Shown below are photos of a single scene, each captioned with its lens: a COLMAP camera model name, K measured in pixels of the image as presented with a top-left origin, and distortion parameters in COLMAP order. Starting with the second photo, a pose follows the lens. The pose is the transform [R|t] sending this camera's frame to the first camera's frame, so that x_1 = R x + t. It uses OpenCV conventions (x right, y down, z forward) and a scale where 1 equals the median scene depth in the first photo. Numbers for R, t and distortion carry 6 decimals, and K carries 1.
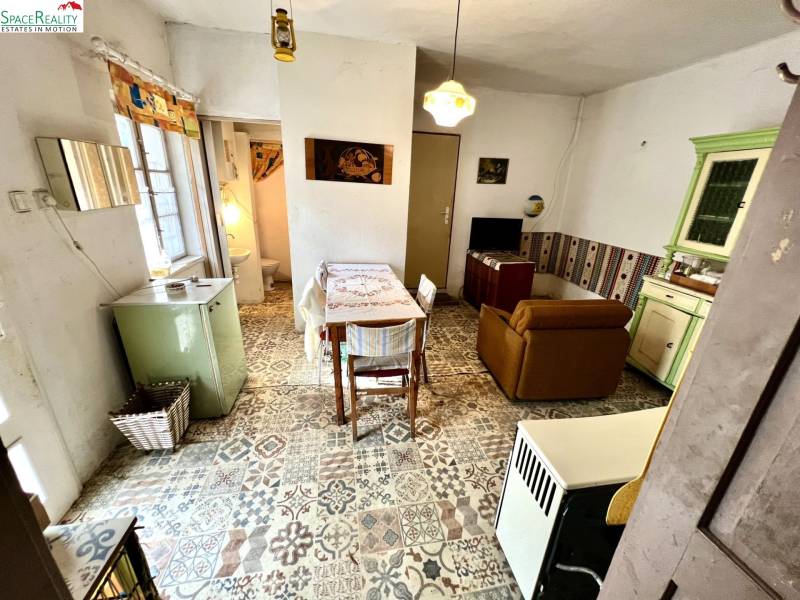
lens RADIAL K [[321.4, 0, 394.5], [0, 321.4, 297.4], [0, 0, 1]] dist [-0.001084, 0.002344]
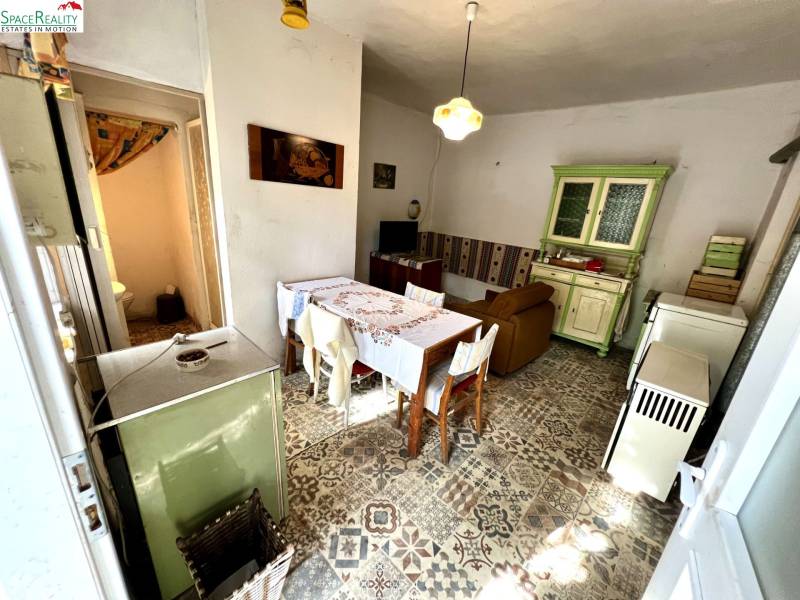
lens RADIAL K [[321.4, 0, 396.9], [0, 321.4, 299.0], [0, 0, 1]] dist [-0.001084, 0.002344]
pose [[0.801331, -0.164970, 0.575024, -0.723067], [0.159788, 0.985326, 0.060007, -0.118742], [-0.576486, 0.043796, 0.815933, 0.292982]]
